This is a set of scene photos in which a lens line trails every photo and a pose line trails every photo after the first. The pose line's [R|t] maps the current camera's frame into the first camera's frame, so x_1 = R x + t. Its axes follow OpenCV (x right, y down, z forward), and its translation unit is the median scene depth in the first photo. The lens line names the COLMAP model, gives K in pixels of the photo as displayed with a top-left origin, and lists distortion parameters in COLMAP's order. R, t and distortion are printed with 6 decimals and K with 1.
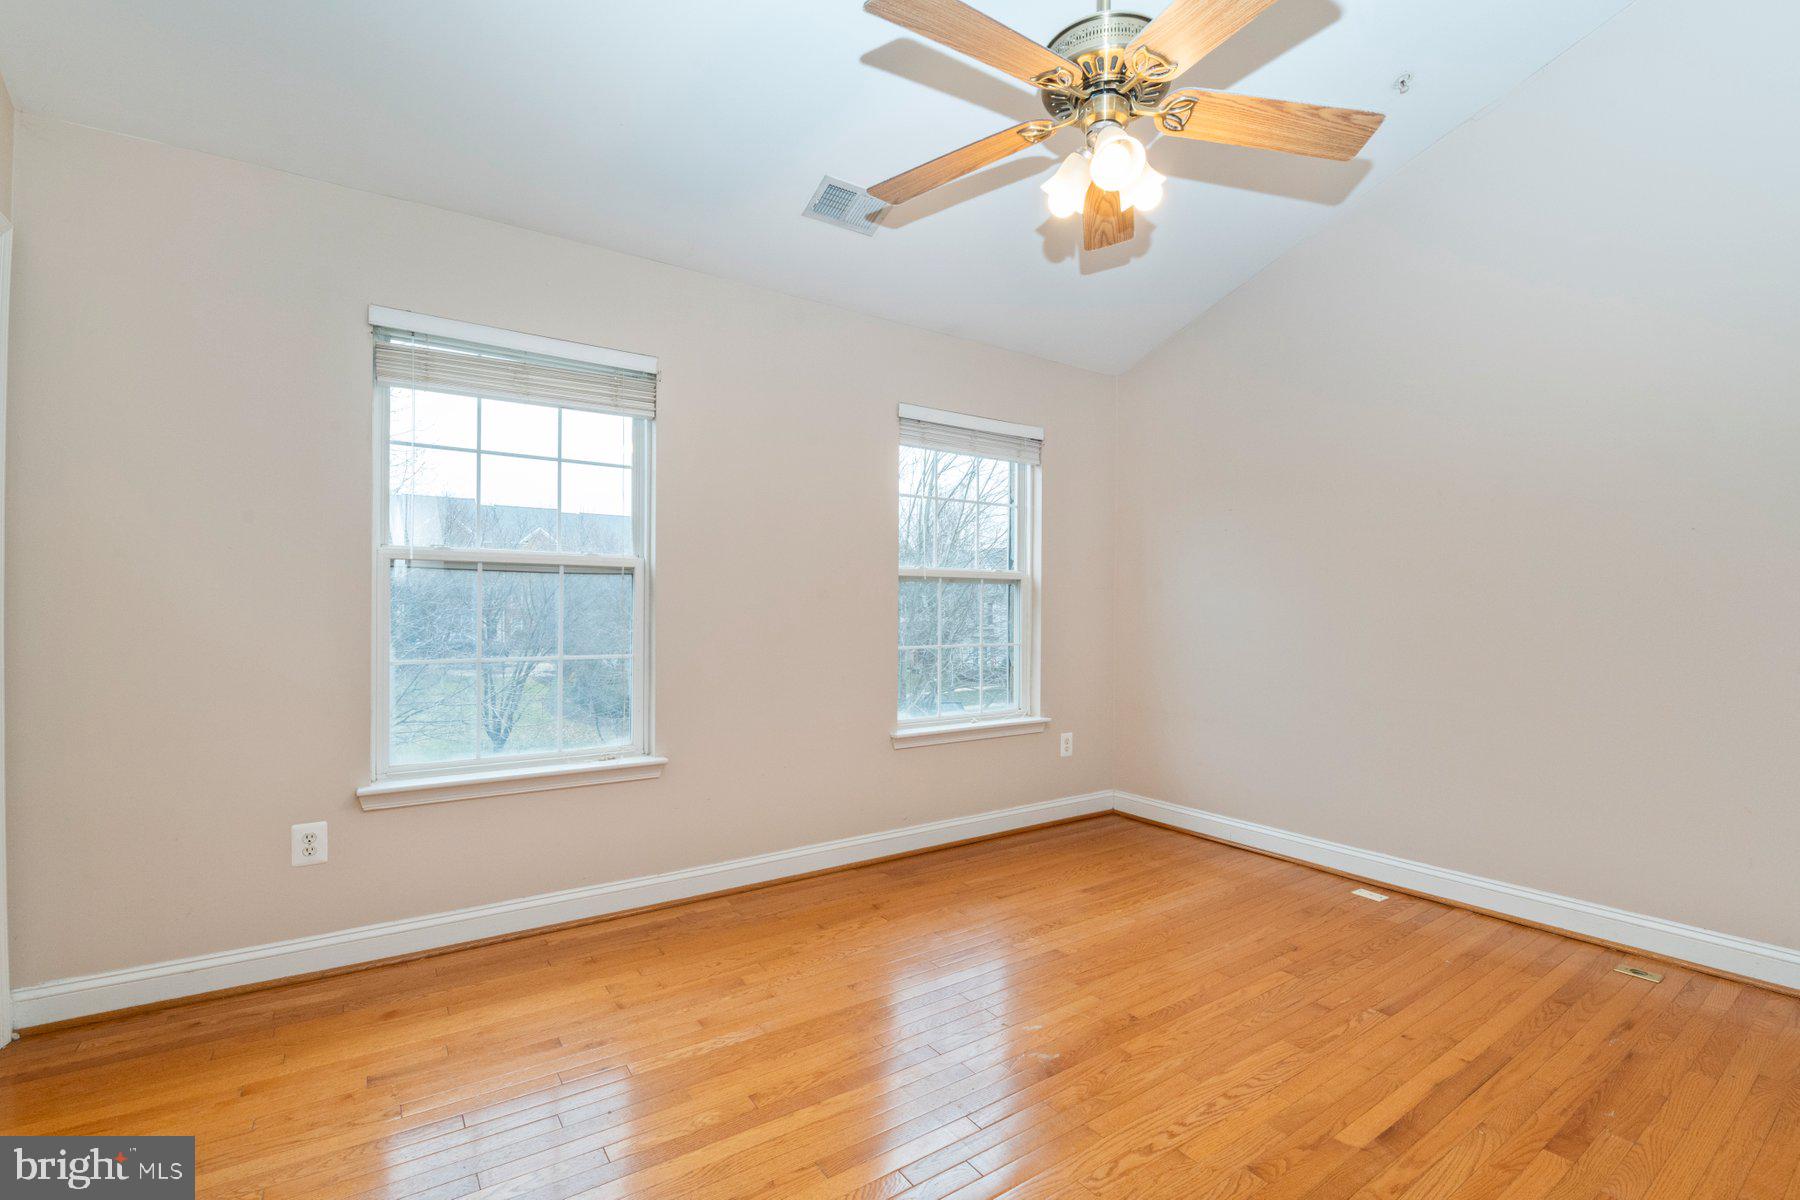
lens RADIAL K [[795.8, 0, 907.5], [0, 795.8, 609.6], [0, 0, 1]] dist [0.001001, -0.012706]
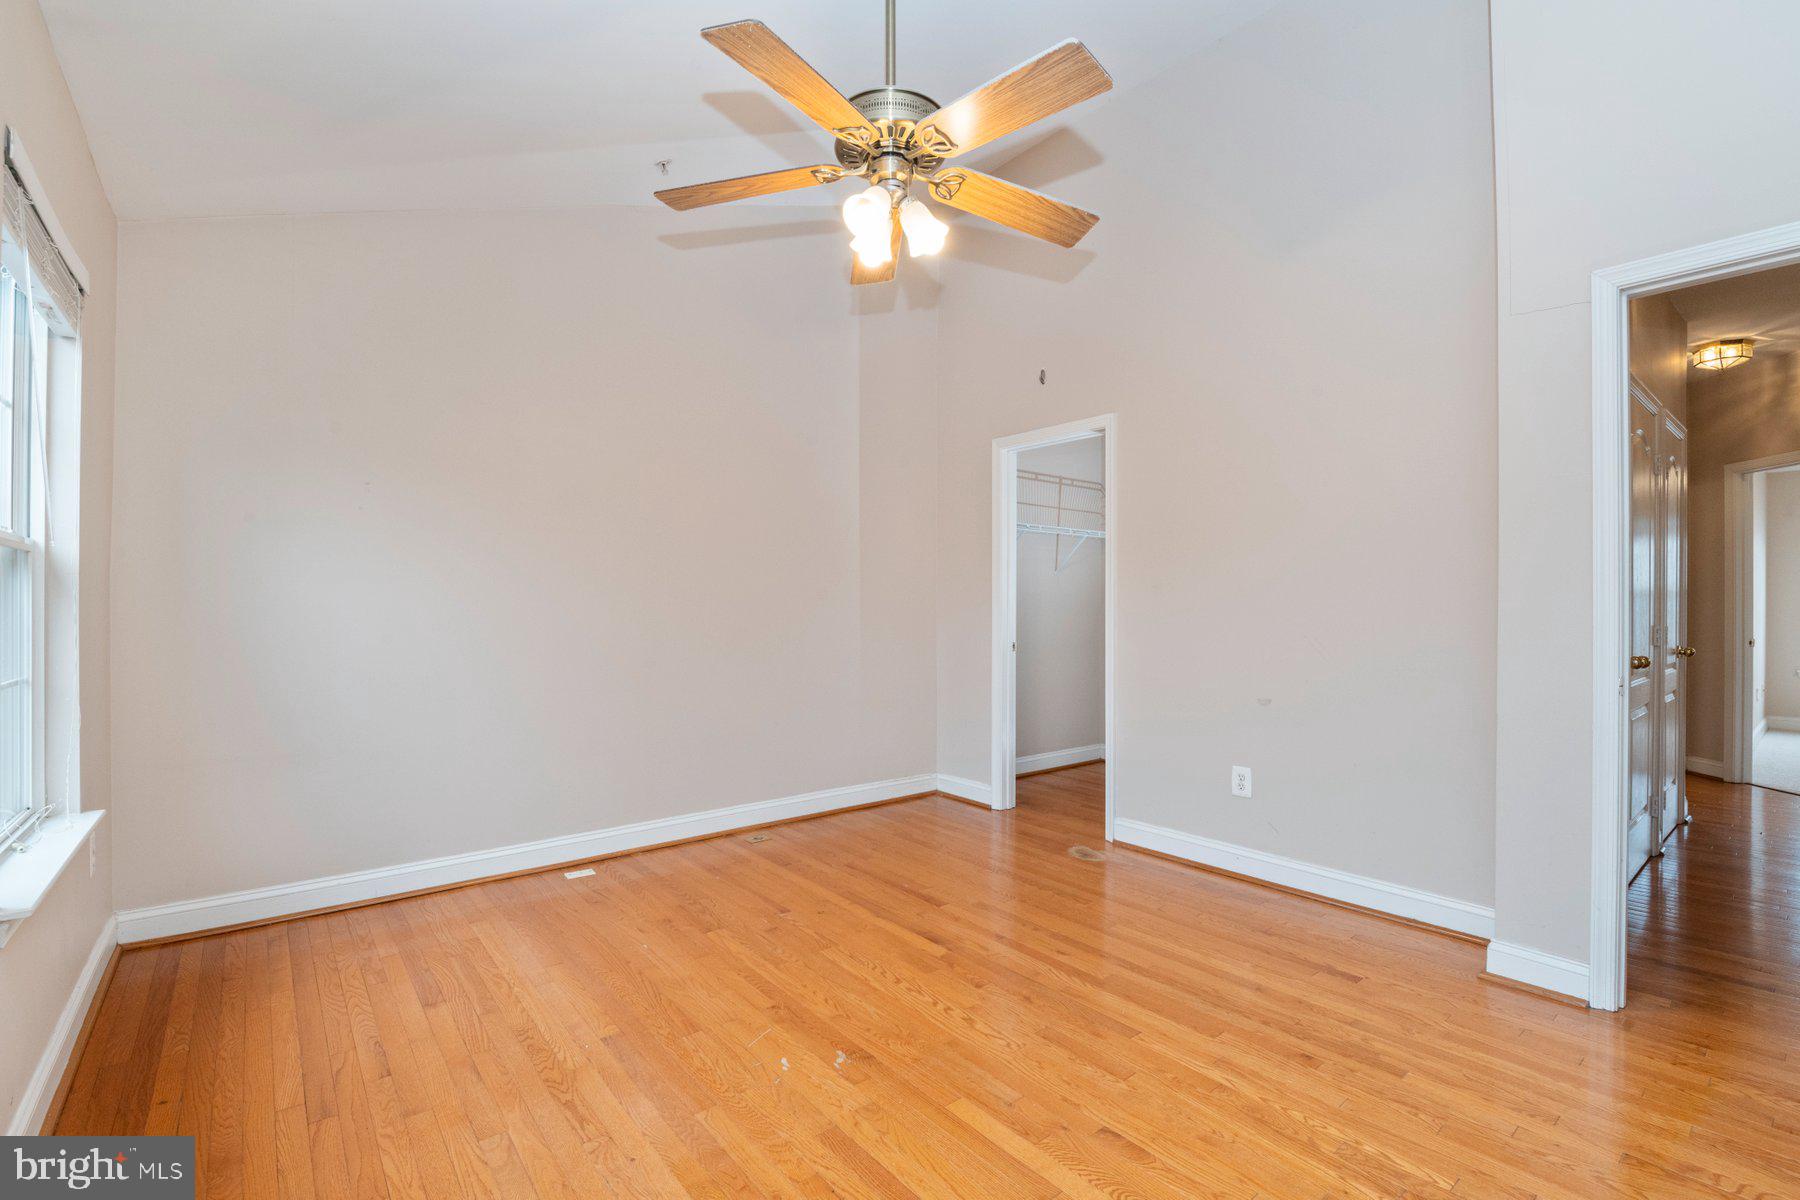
lens RADIAL K [[795.8, 0, 907.5], [0, 795.8, 609.6], [0, 0, 1]] dist [0.001001, -0.012706]
pose [[-0.086499, -0.004875, 0.996240, -0.745411], [0.000475, 0.999988, 0.004934, -0.010671], [-0.996252, 0.000900, -0.086496, 0.893816]]
